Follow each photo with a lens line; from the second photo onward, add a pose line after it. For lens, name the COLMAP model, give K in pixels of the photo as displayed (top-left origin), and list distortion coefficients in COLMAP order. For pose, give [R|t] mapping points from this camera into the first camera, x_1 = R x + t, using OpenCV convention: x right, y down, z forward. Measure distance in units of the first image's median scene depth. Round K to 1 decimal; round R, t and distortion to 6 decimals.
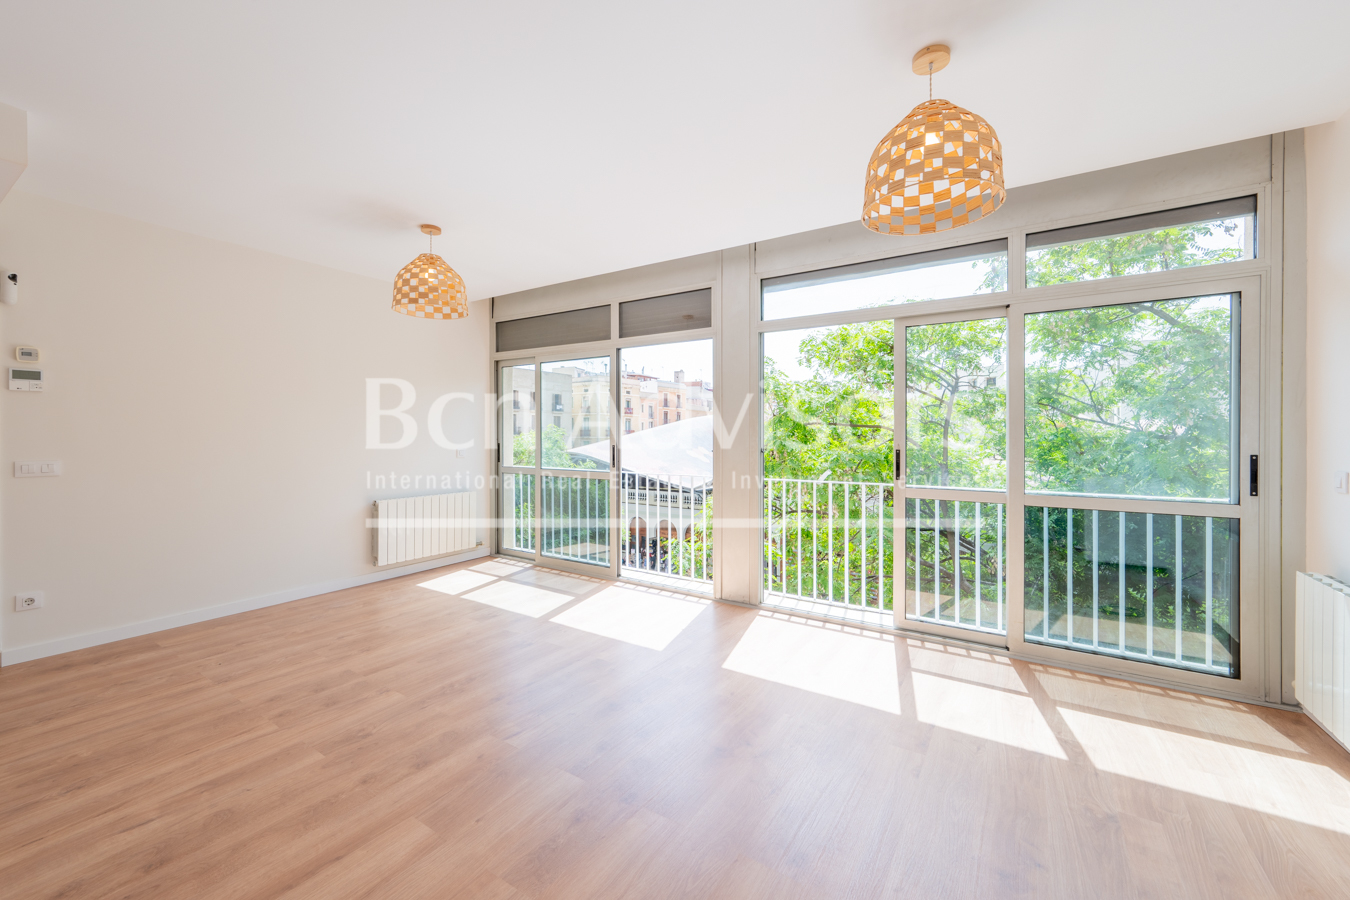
lens RADIAL K [[533.6, 0, 679.4], [0, 533.6, 438.5], [0, 0, 1]] dist [-0.003097, 0.000019]
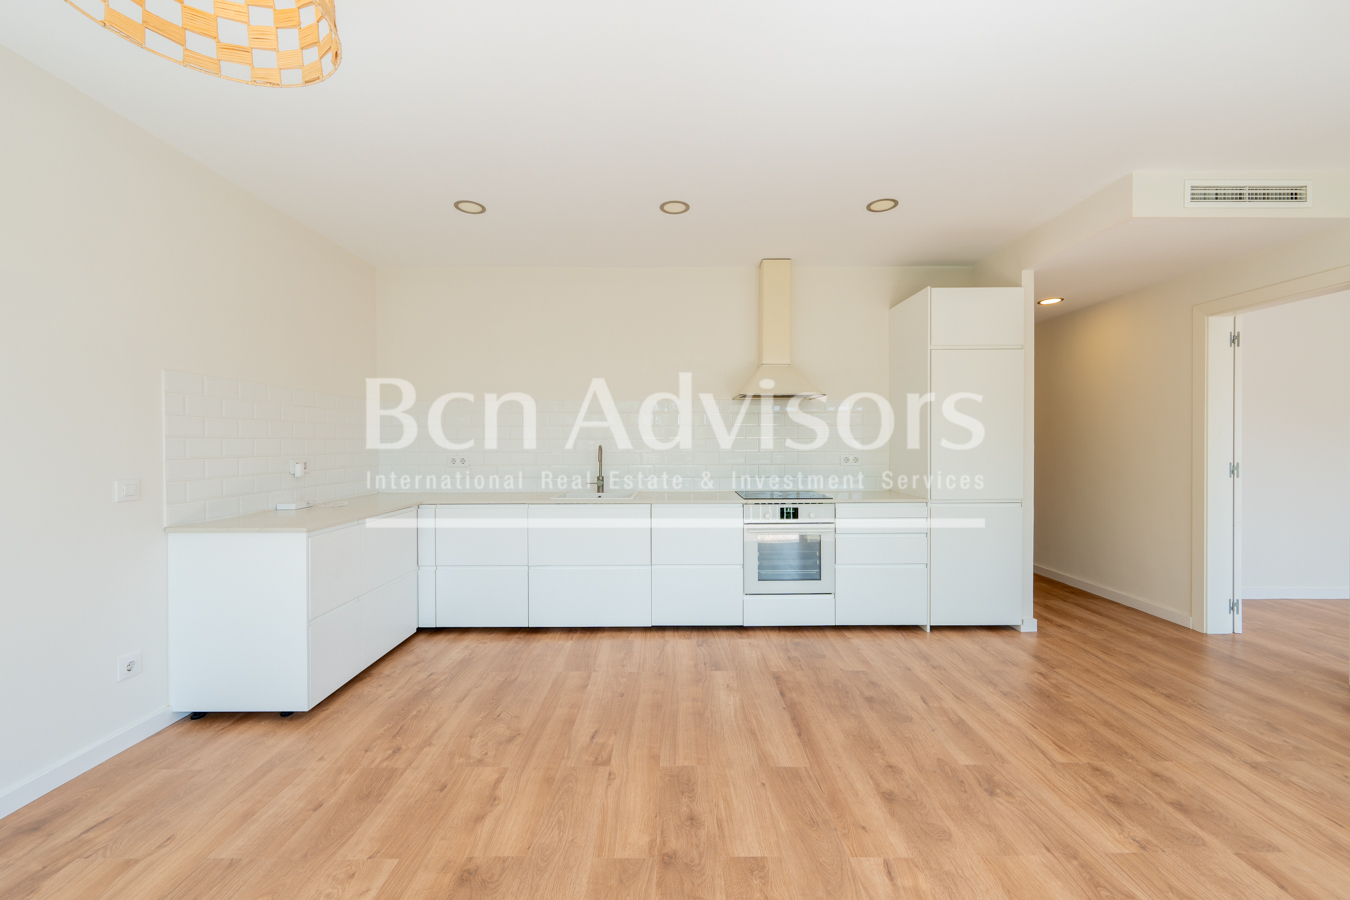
lens RADIAL K [[532.6, 0, 674.5], [0, 532.6, 445.5], [0, 0, 1]] dist [0.000150, 0.000334]
pose [[-0.838481, 0.003802, -0.544918, 0.180997], [-0.003311, 0.999922, 0.012071, -0.005496], [0.544921, 0.011925, -0.838402, 0.851886]]
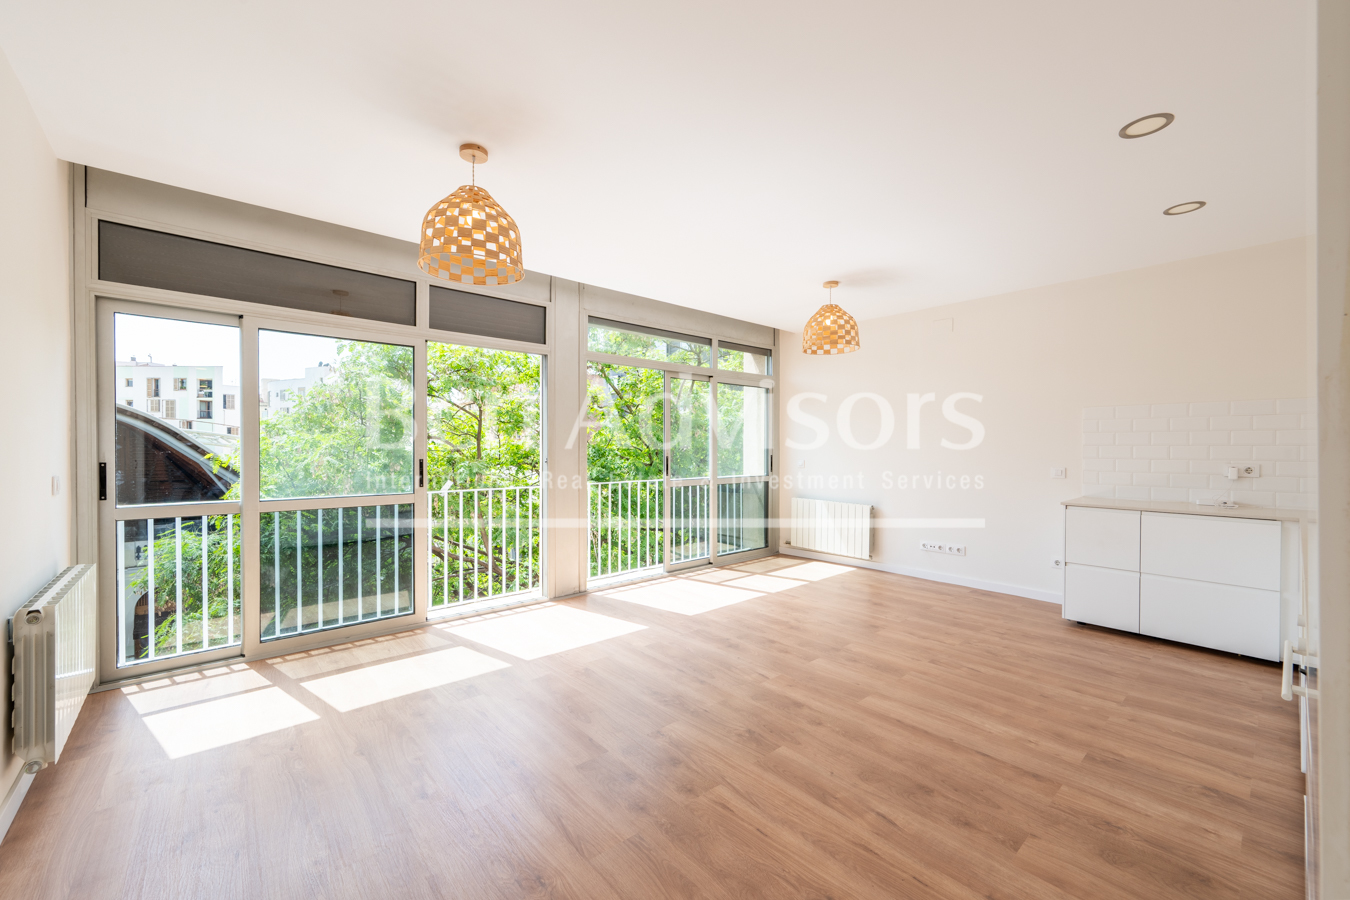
lens RADIAL K [[535.8, 0, 669.7], [0, 535.8, 449.9], [0, 0, 1]] dist [0.000075, 0.000020]
pose [[0.286860, -0.005988, 0.957954, -0.982985], [0.005308, 0.999975, 0.004662, -0.005956], [-0.957958, 0.003748, 0.286885, 0.501870]]
